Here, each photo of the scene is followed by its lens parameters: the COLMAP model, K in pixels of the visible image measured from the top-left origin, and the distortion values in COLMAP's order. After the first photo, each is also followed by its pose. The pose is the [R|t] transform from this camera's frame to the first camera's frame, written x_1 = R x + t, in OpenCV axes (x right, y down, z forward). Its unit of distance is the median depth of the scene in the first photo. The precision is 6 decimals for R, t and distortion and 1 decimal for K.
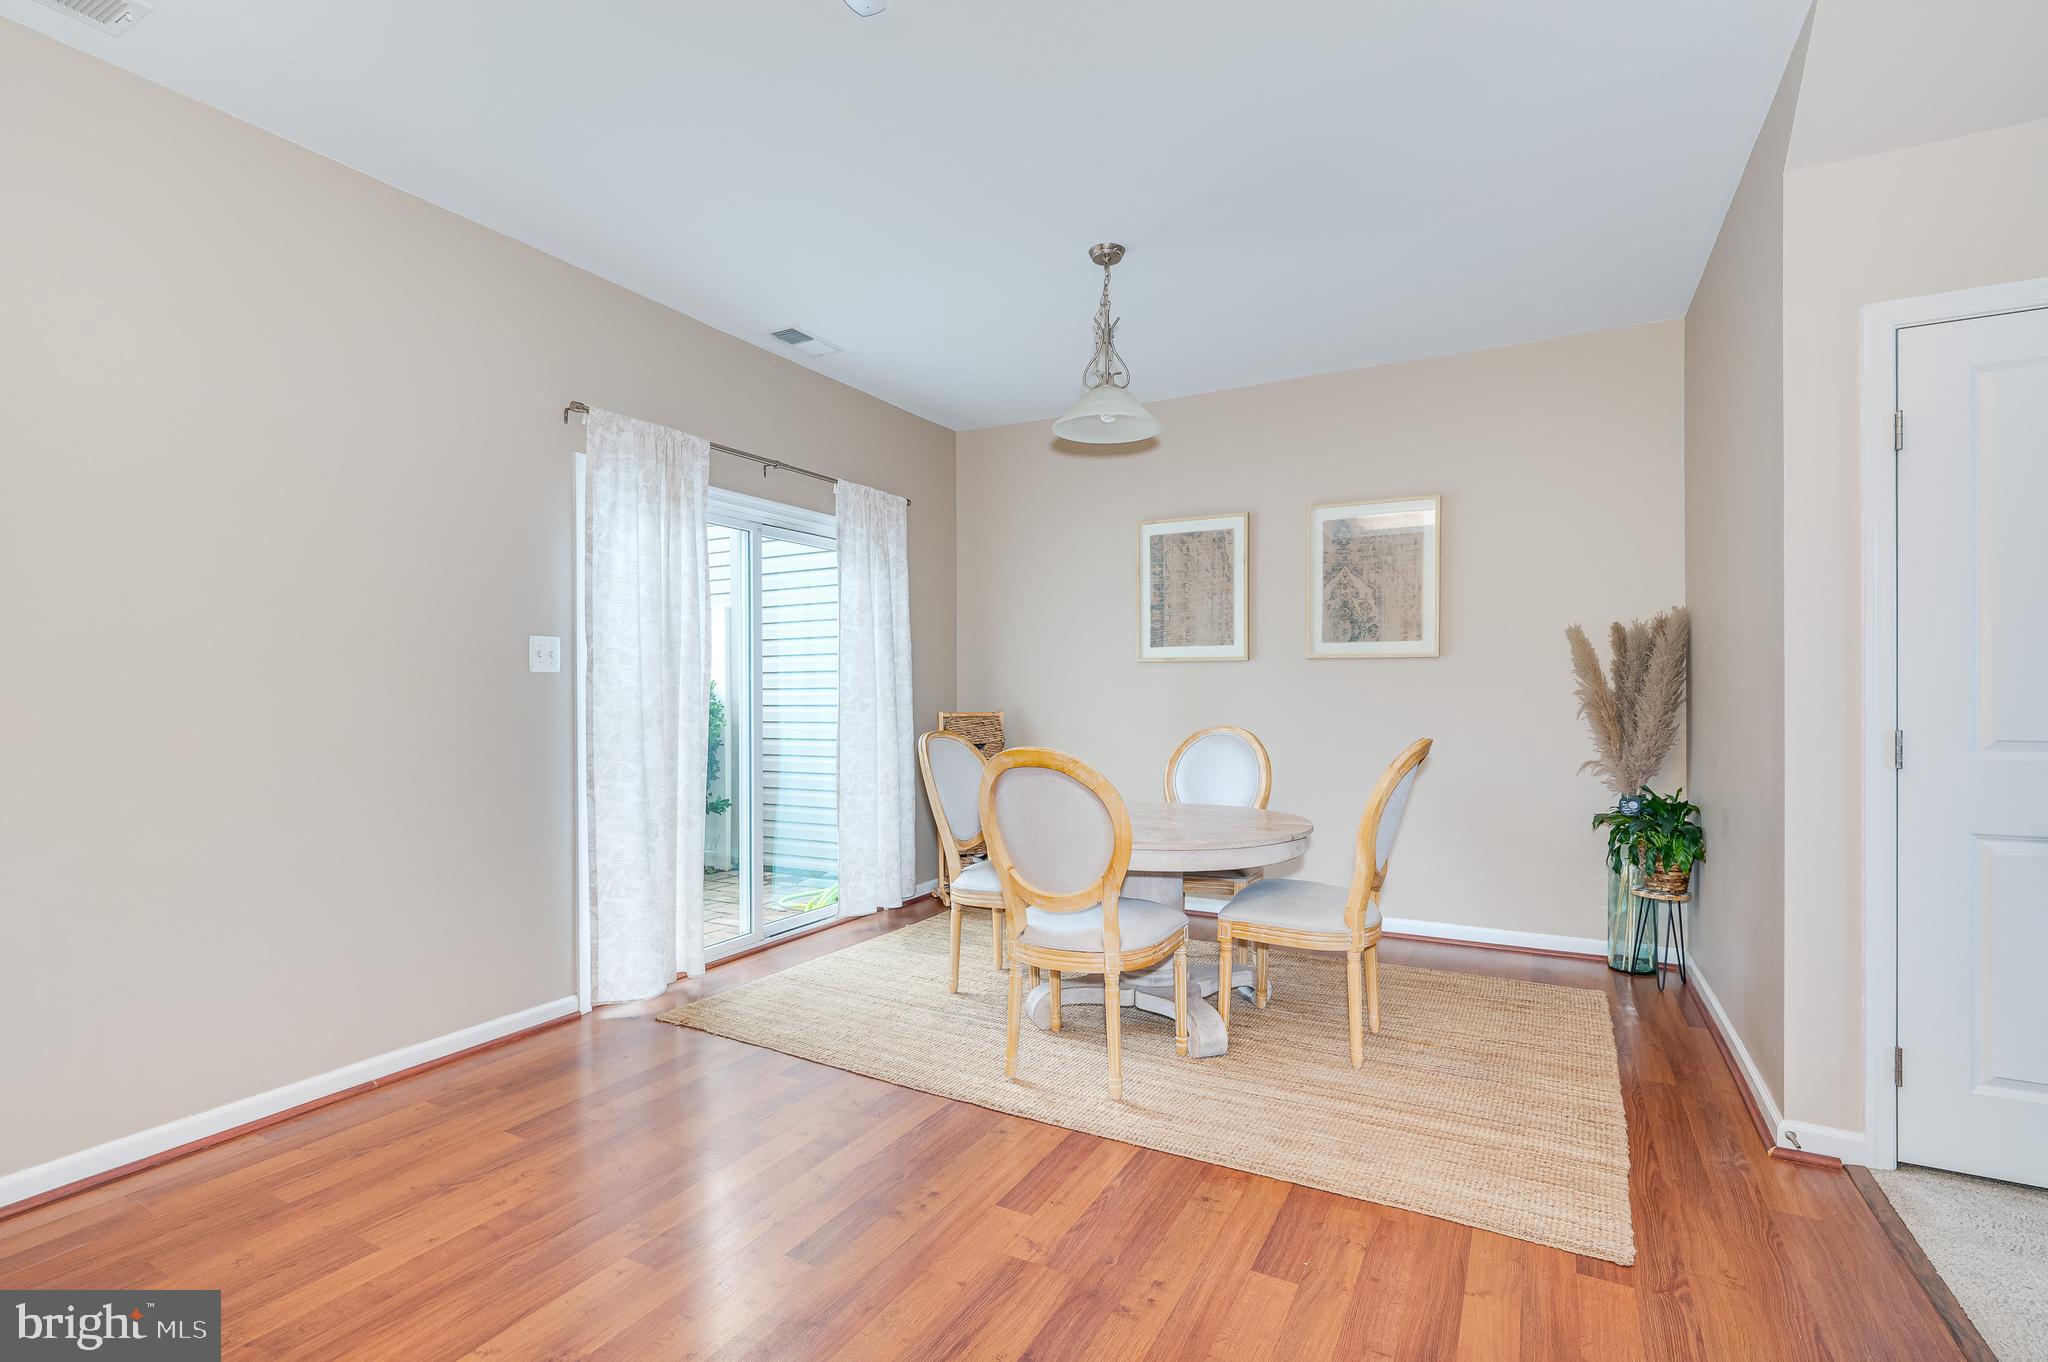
lens RADIAL K [[931.6, 0, 1022.6], [0, 931.6, 694.3], [0, 0, 1]] dist [-0.000331, -0.000001]
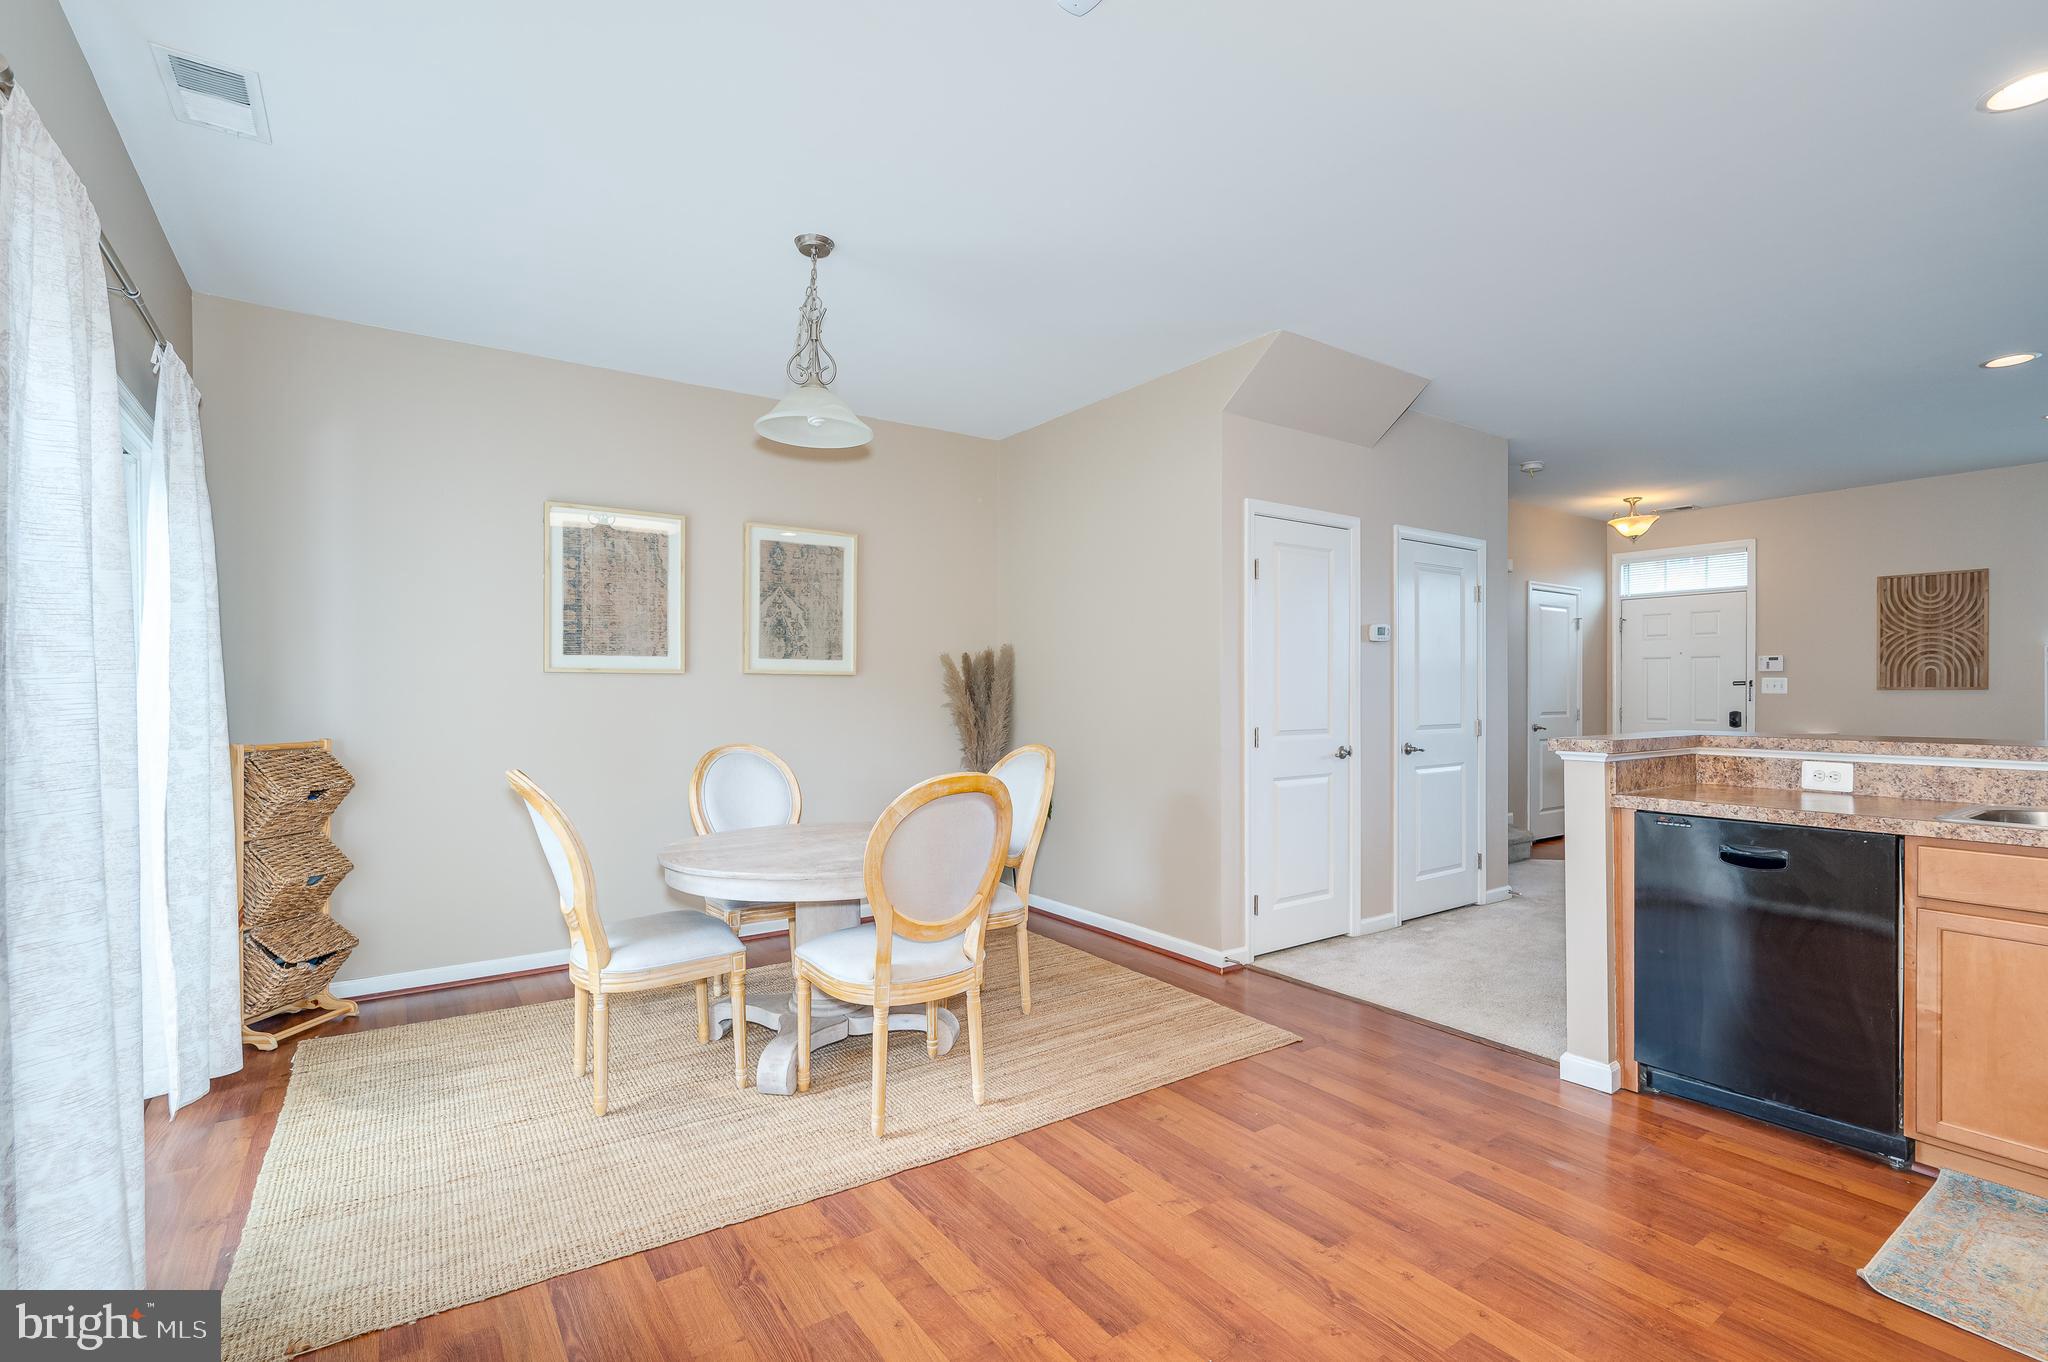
lens RADIAL K [[942.5, 0, 1022.0], [0, 942.5, 695.0], [0, 0, 1]] dist [-0.000034, 0.000173]
pose [[0.442560, -0.001979, 0.896737, -0.593834], [0.004241, 0.999991, 0.000114, -0.017344], [-0.896729, 0.003753, 0.442564, 0.350496]]
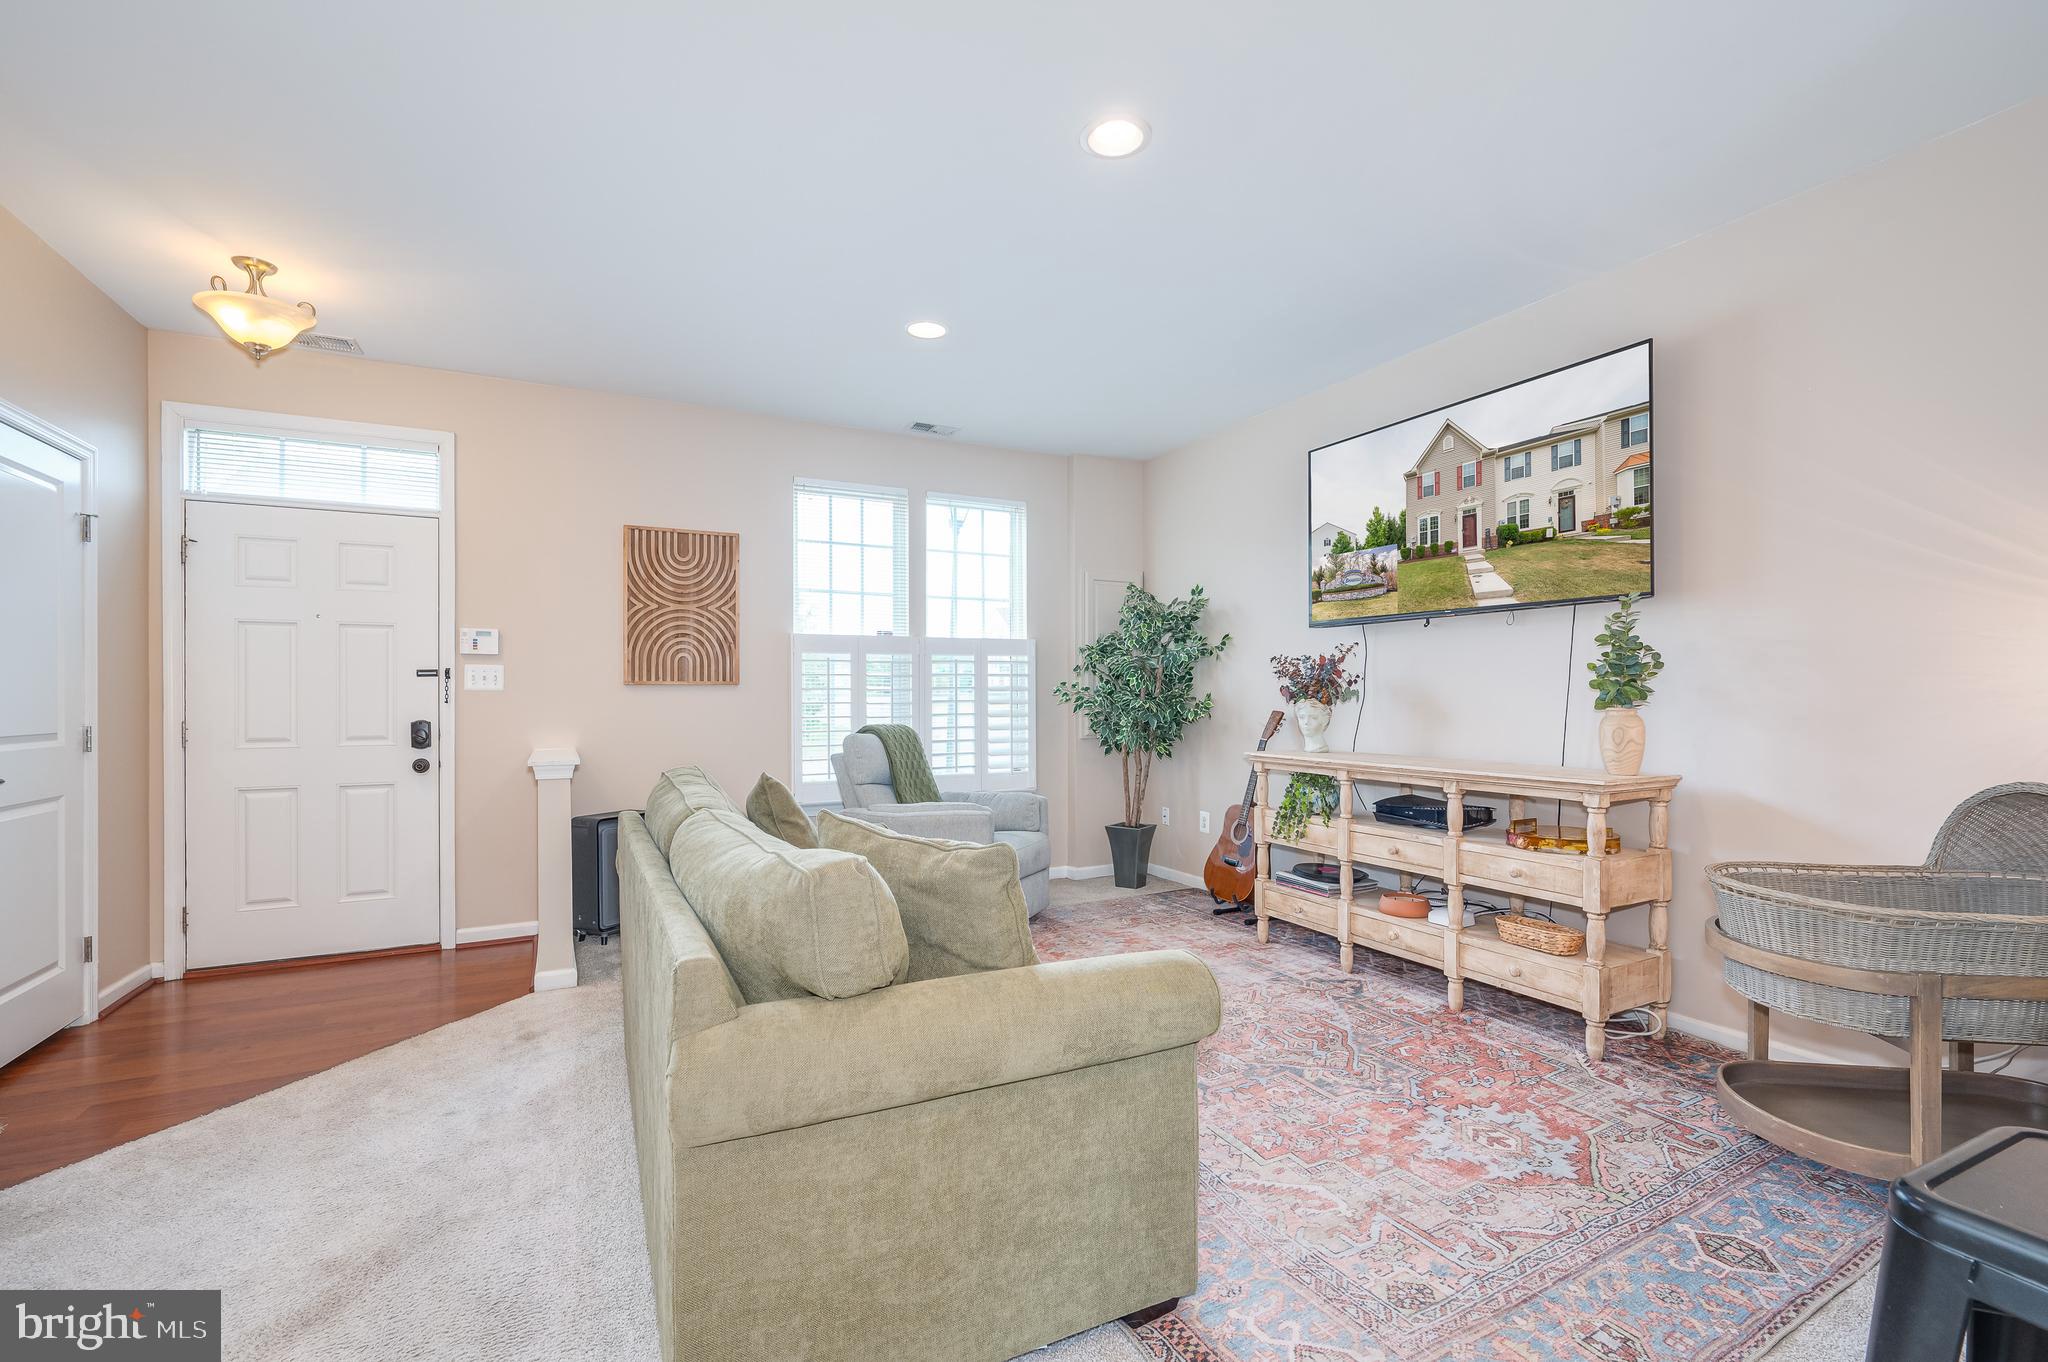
lens RADIAL K [[882.3, 0, 1033.9], [0, 882.3, 688.9], [0, 0, 1]] dist [-0.002552, -0.000193]
pose [[-0.830069, 0.009503, 0.557580, 0.641735], [0.008975, 0.999953, -0.003681, -0.004840], [-0.557589, 0.001949, -0.830115, 0.361830]]
